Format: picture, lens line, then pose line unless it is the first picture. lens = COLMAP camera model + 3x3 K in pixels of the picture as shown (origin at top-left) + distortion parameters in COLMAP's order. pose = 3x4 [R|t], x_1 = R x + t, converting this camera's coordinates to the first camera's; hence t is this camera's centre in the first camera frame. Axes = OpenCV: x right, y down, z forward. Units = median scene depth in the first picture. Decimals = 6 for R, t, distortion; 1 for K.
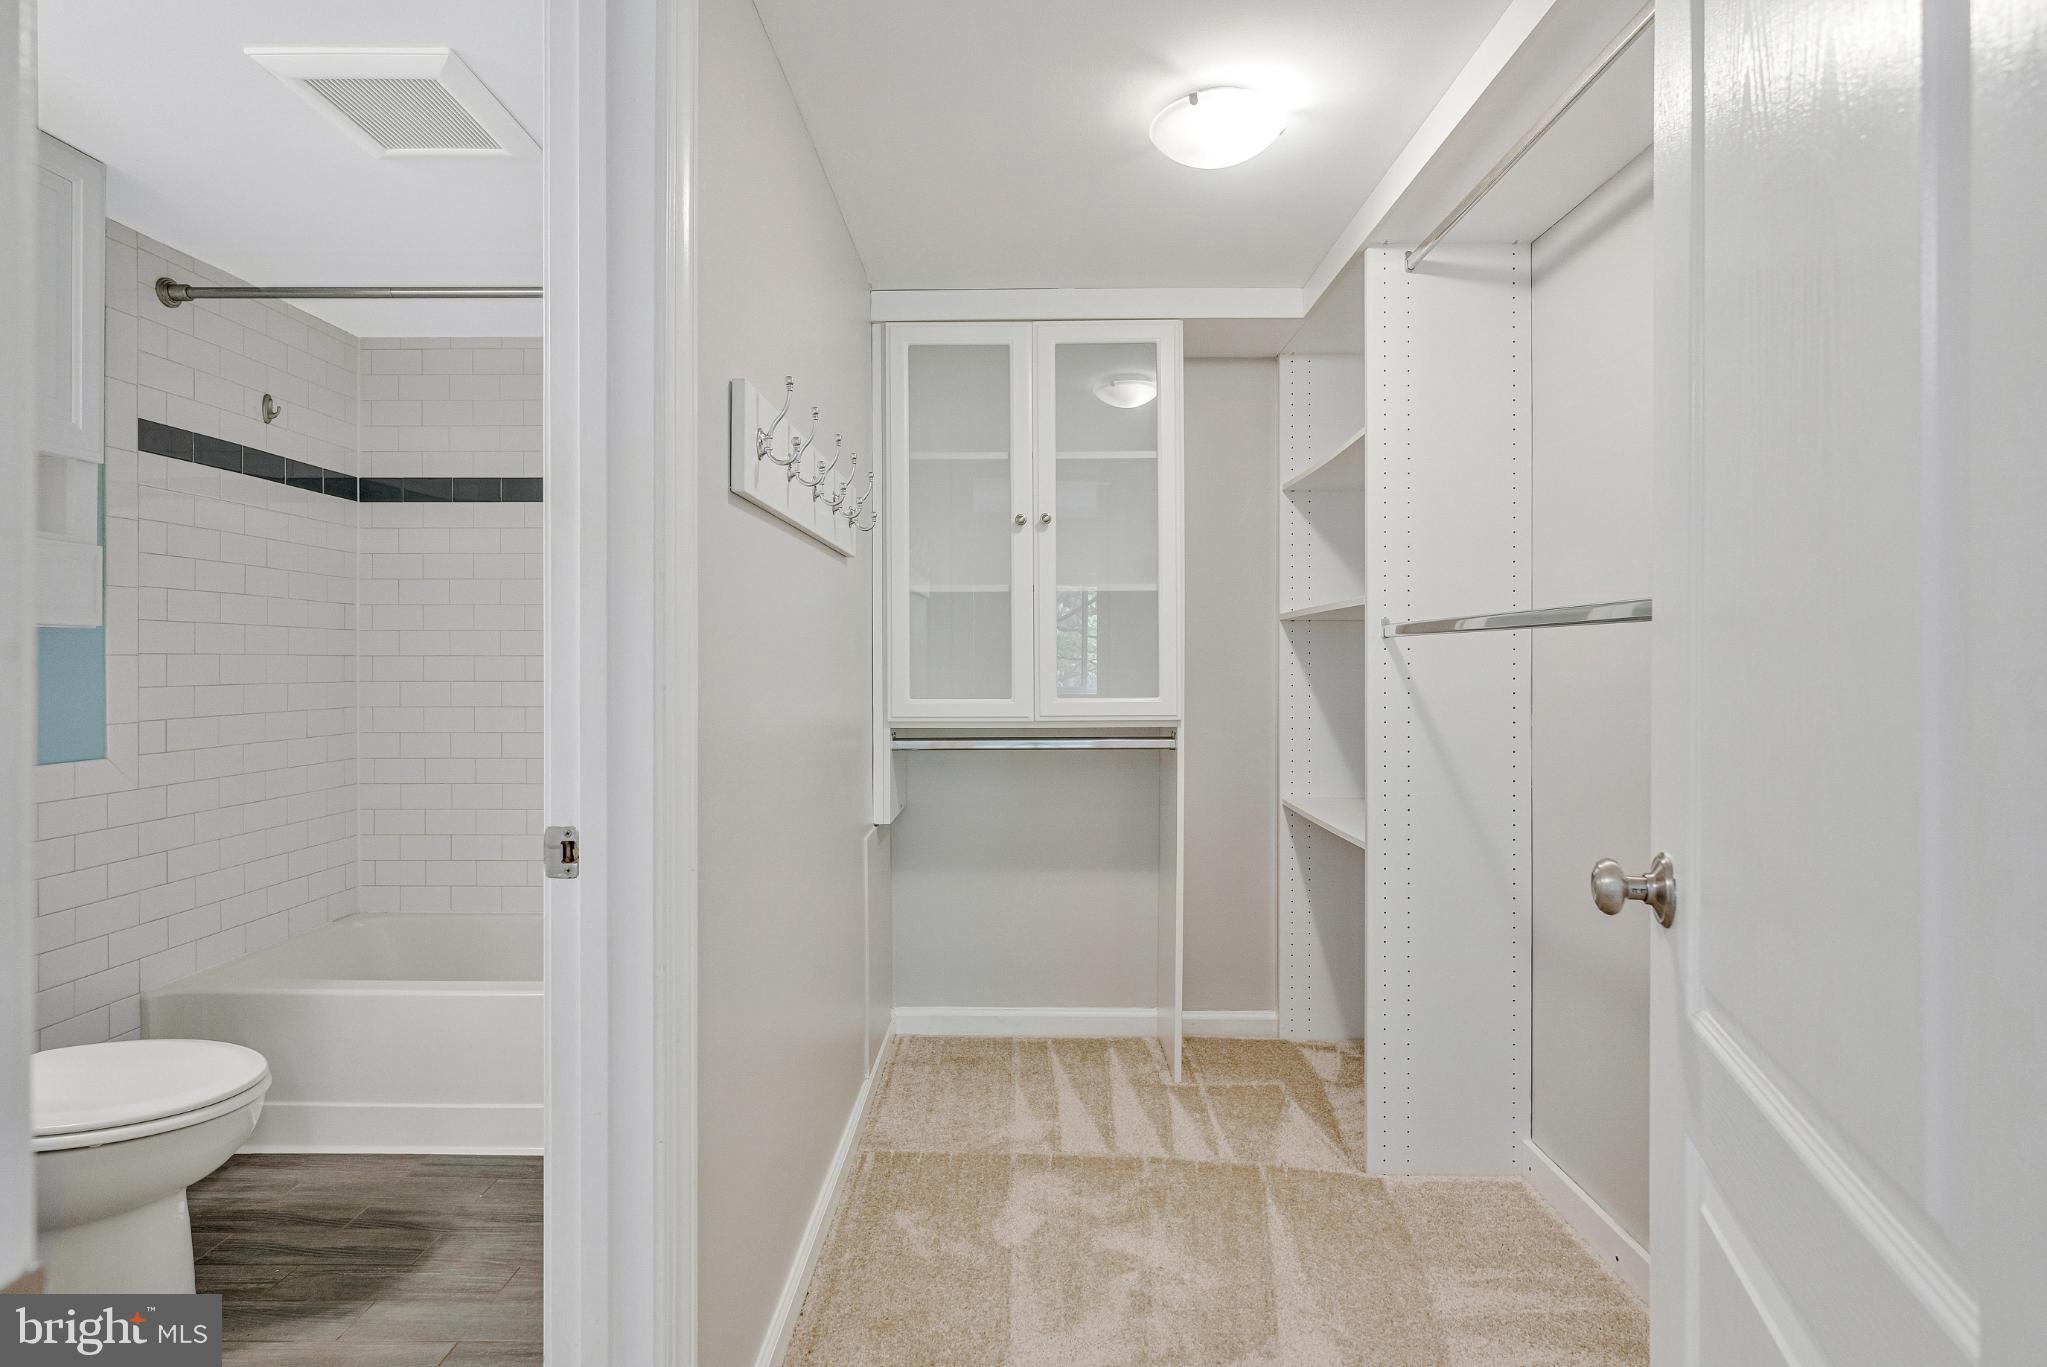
lens RADIAL K [[993.2, 0, 1016.2], [0, 993.2, 661.8], [0, 0, 1]] dist [-0.001089, 0.000224]
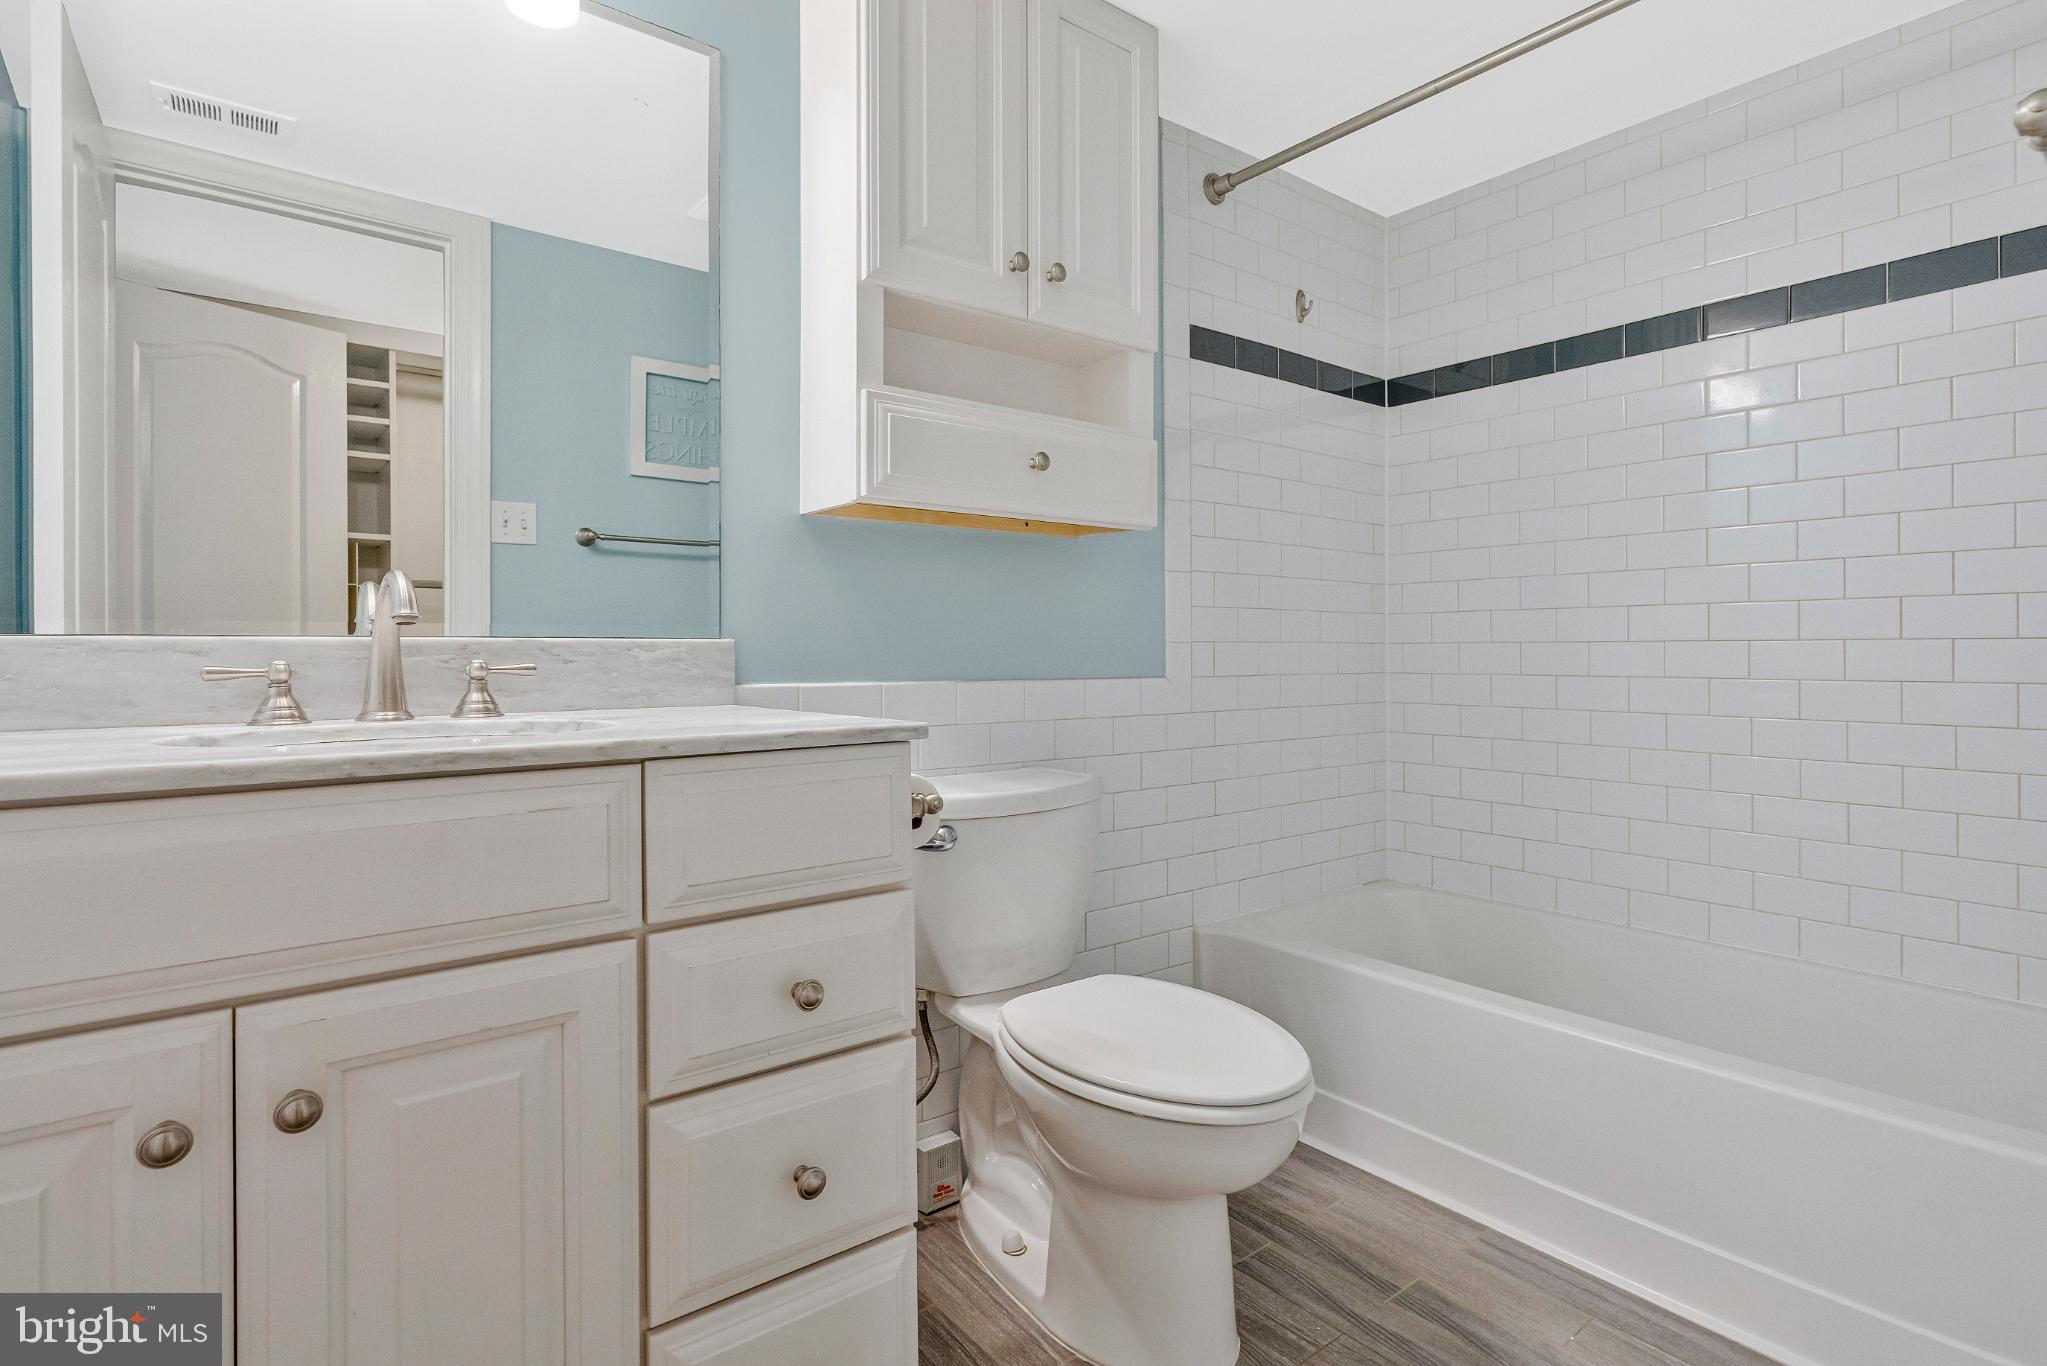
lens RADIAL K [[1016.6, 0, 1028.7], [0, 1016.6, 652.7], [0, 0, 1]] dist [-0.003161, 0.000586]
pose [[0.620092, -0.000721, -0.784529, -0.221358], [0.003152, 0.999994, 0.001572, 0.071723], [0.784523, -0.003448, 0.620091, 0.280381]]
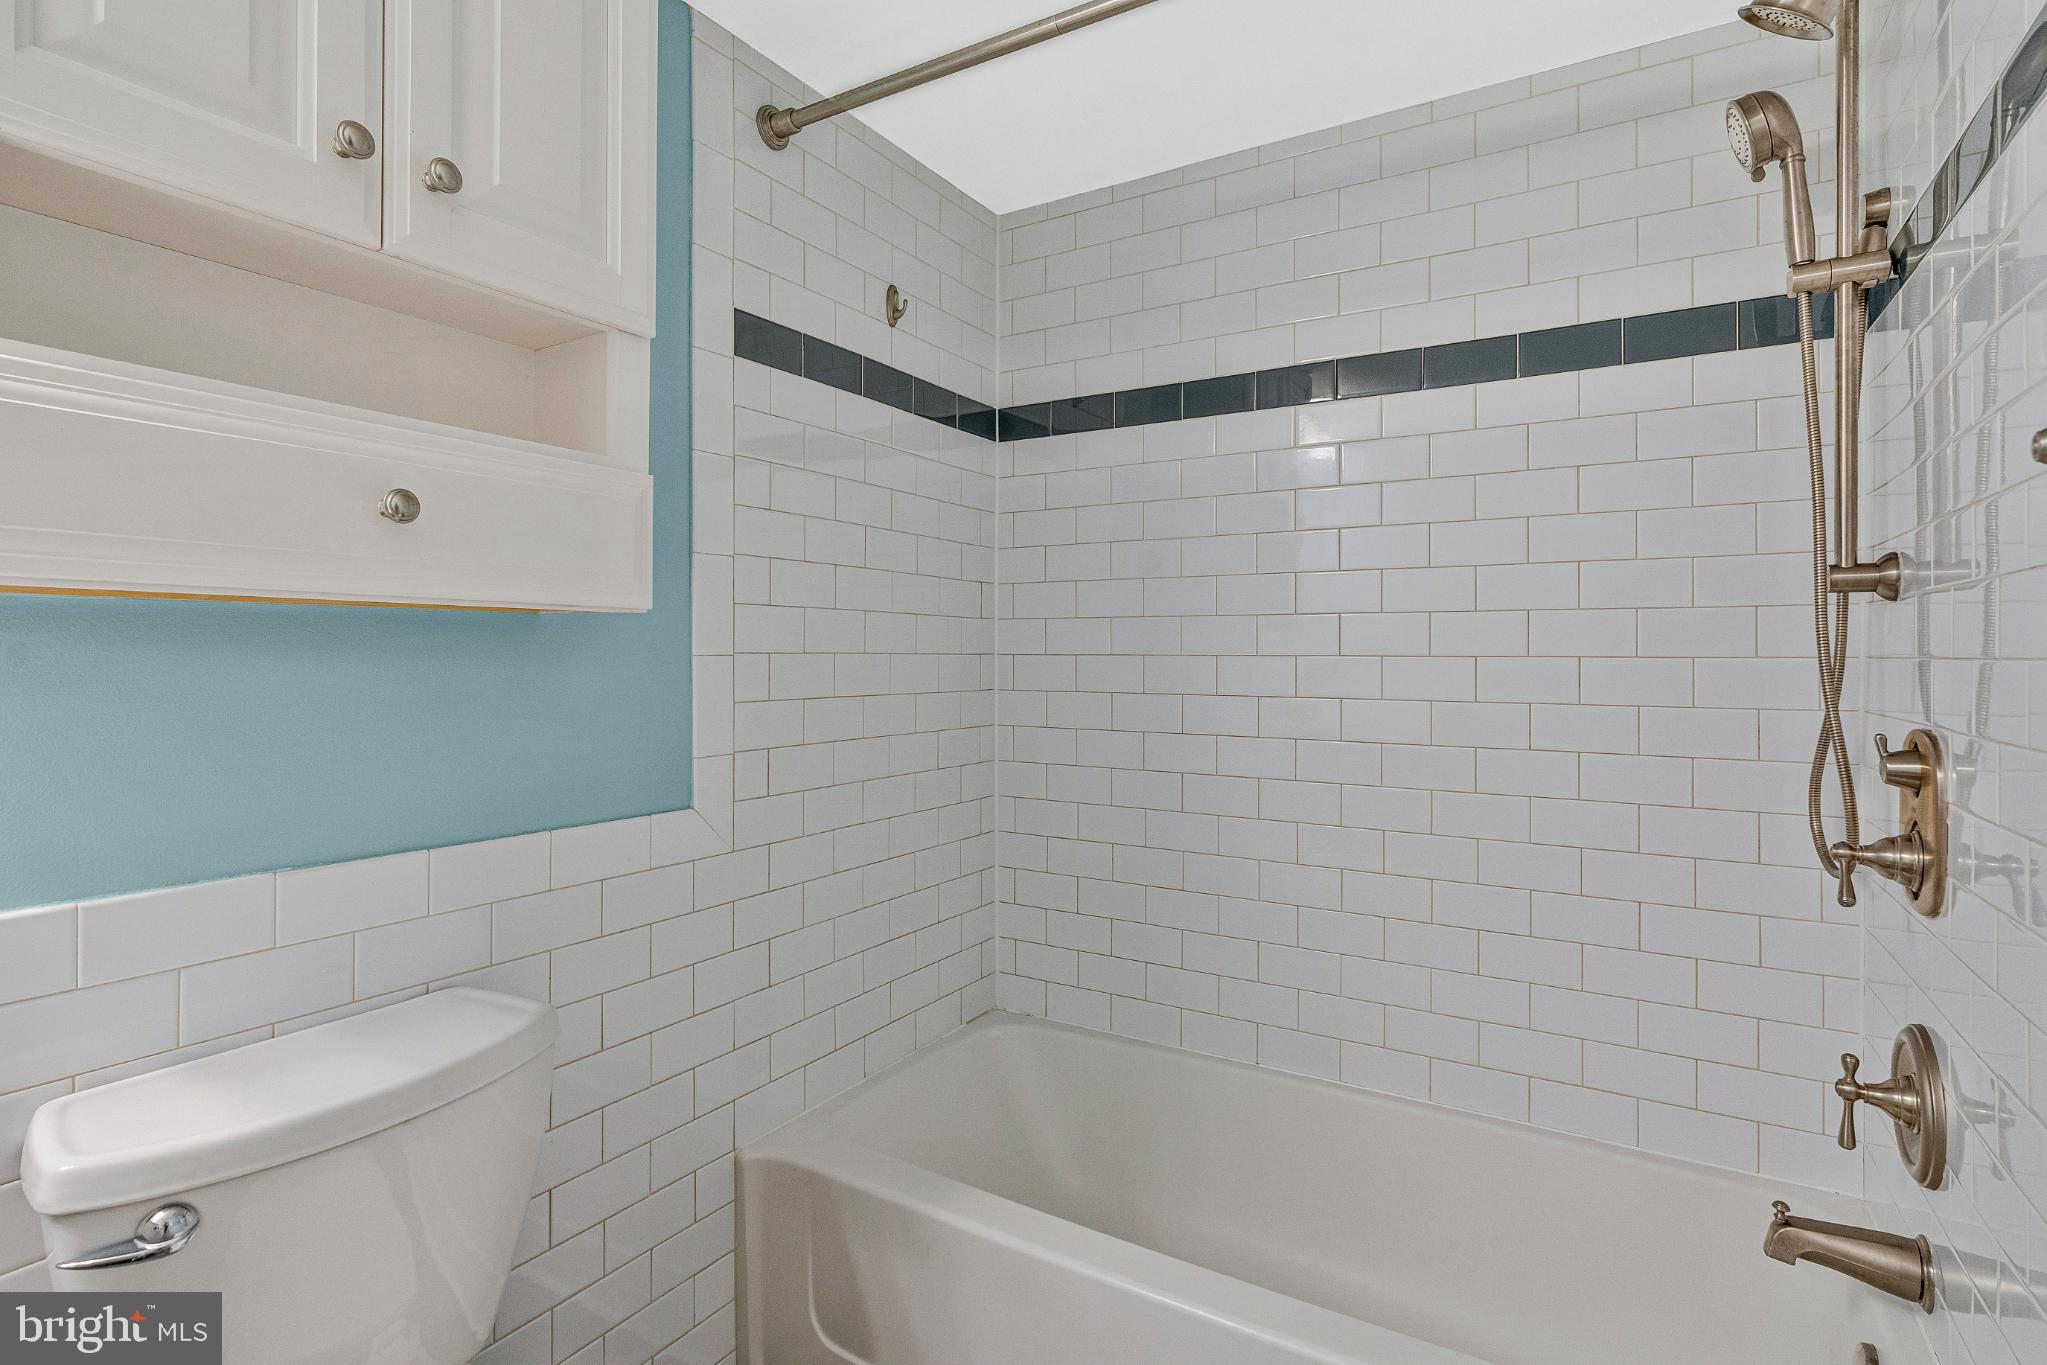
lens RADIAL K [[1016.6, 0, 1028.7], [0, 1016.6, 652.2], [0, 0, 1]] dist [-0.003161, 0.000586]
pose [[0.858199, -0.000749, -0.513317, -0.366012], [-0.002168, 0.999985, -0.005083, -0.005727], [0.513313, 0.005475, 0.858184, 0.524972]]
